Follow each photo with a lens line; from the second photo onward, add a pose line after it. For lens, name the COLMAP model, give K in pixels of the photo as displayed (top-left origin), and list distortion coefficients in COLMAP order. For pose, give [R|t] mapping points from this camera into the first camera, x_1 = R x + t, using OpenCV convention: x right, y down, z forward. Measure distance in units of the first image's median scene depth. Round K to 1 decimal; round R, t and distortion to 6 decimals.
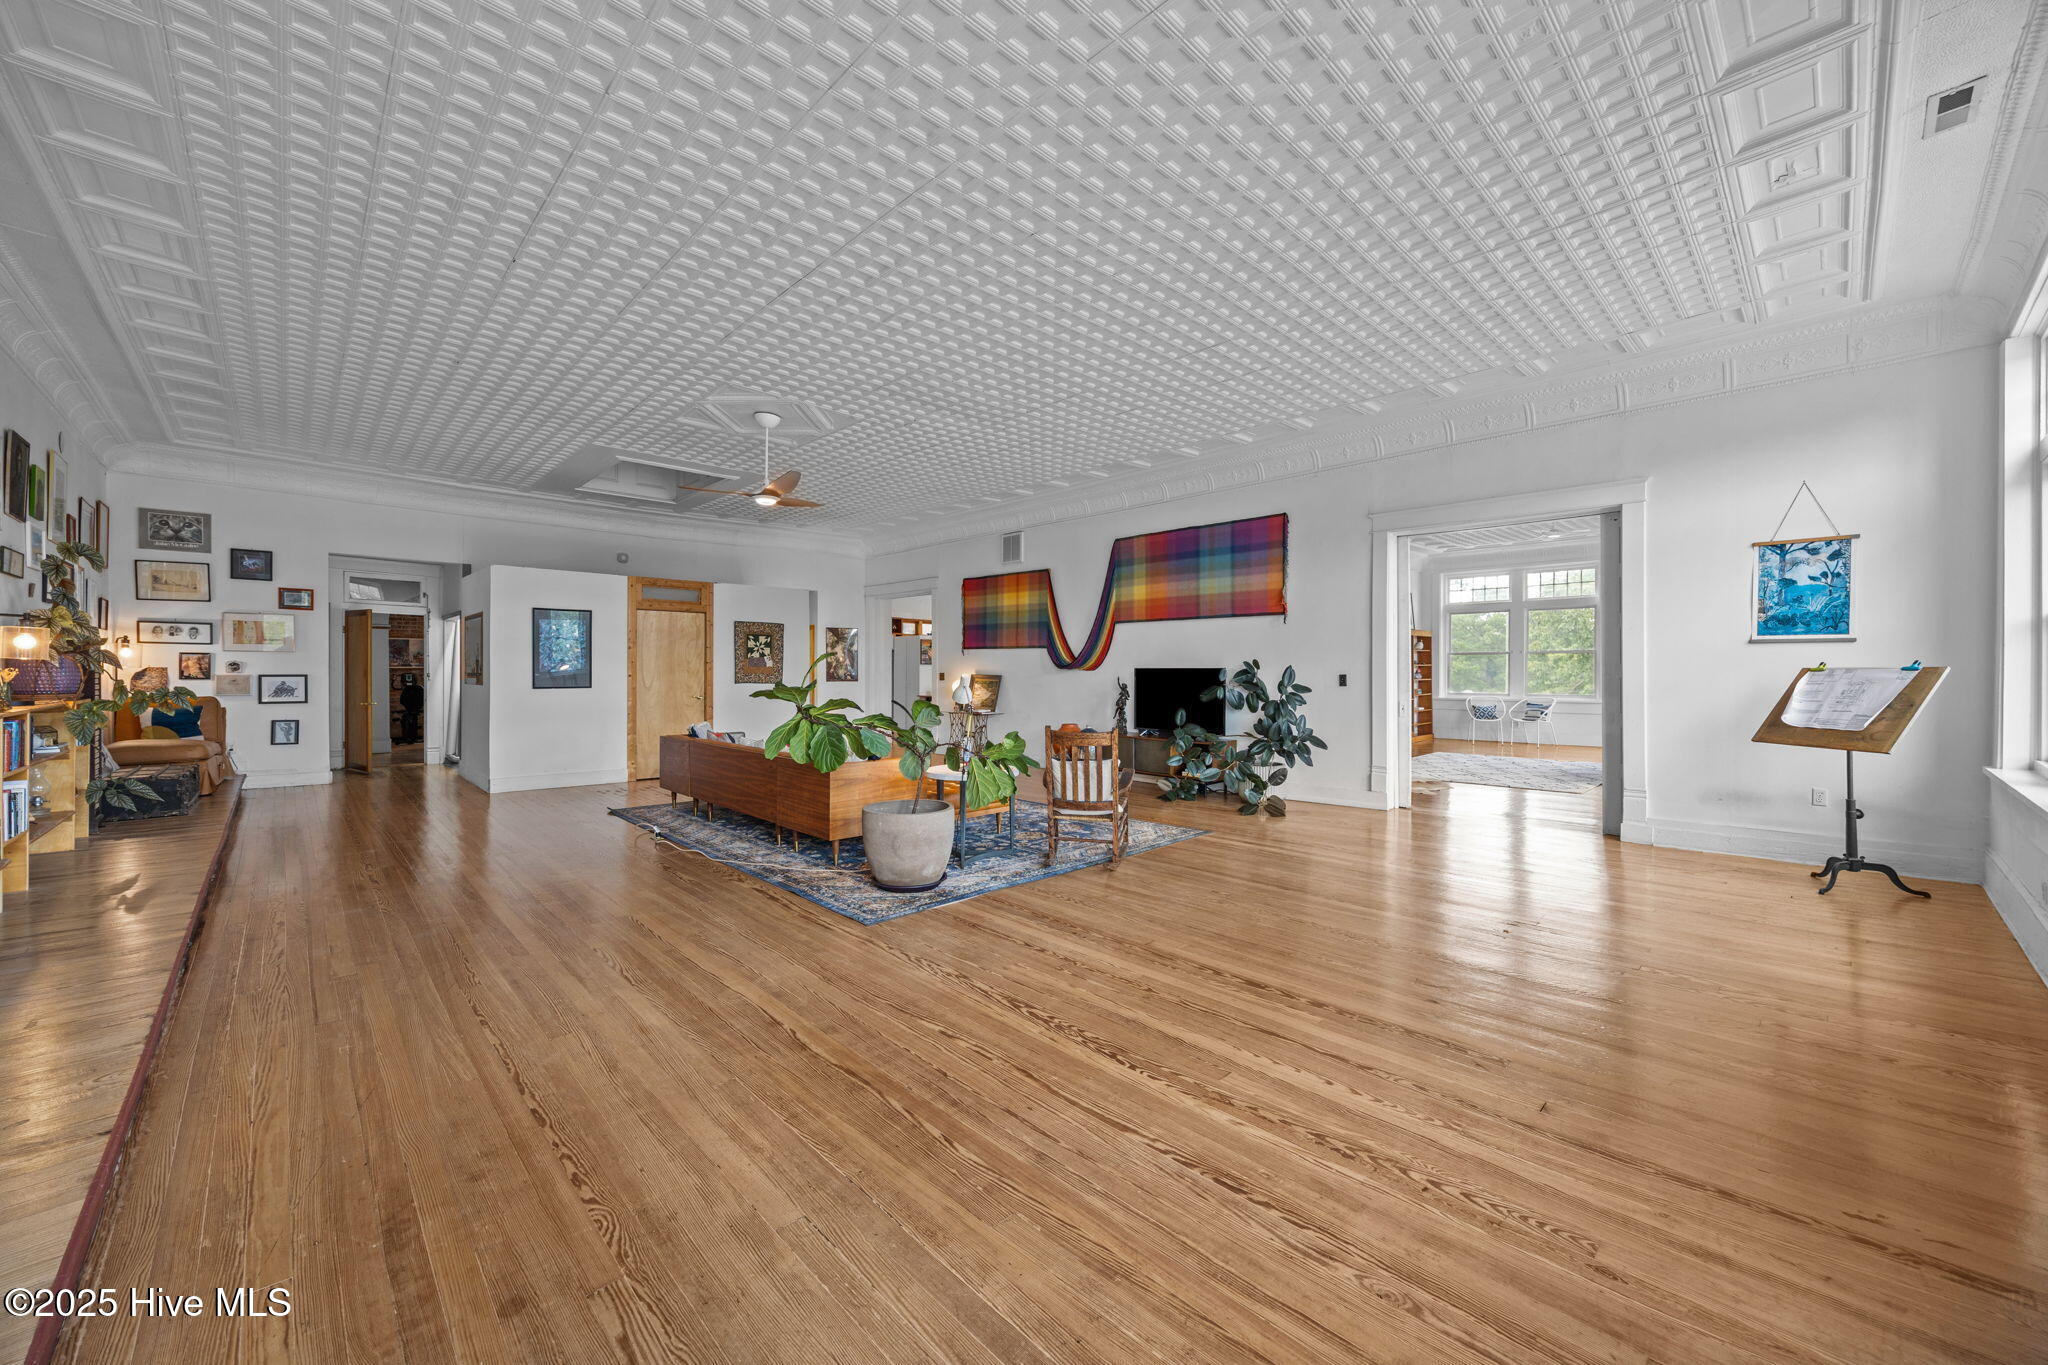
lens RADIAL K [[786.8, 0, 1028.9], [0, 786.8, 677.0], [0, 0, 1]] dist [-0.002300, -0.000217]
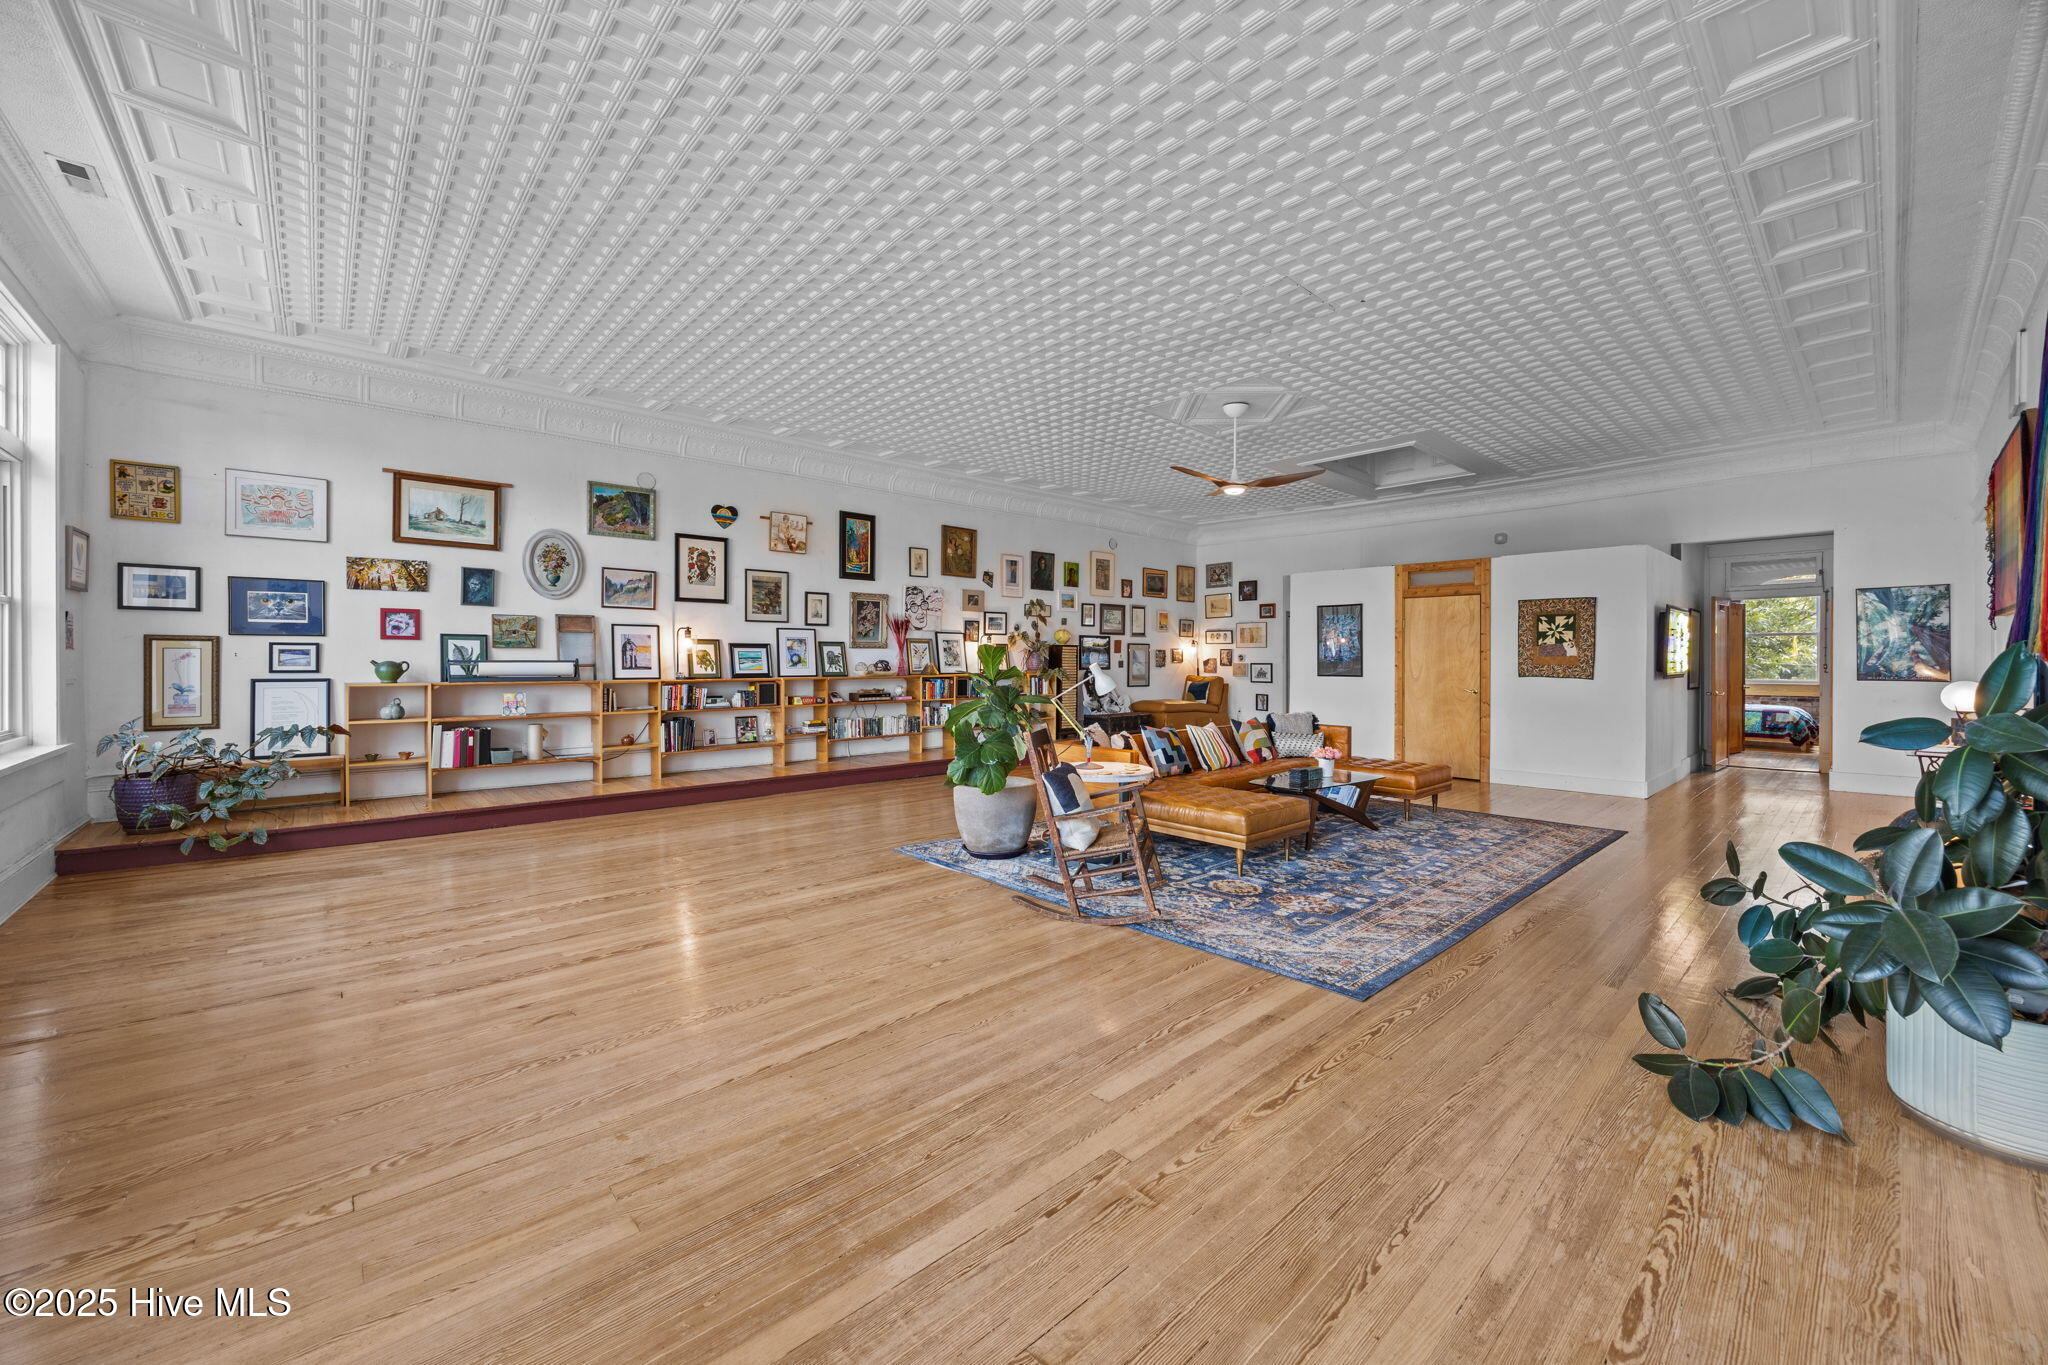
lens RADIAL K [[786.8, 0, 1028.9], [0, 786.8, 677.0], [0, 0, 1]] dist [-0.002300, -0.000217]
pose [[-0.032320, 0.021767, -0.999241, 0.538430], [-0.010903, 0.999696, 0.022129, -0.004879], [0.999418, 0.011610, -0.032072, 0.614047]]
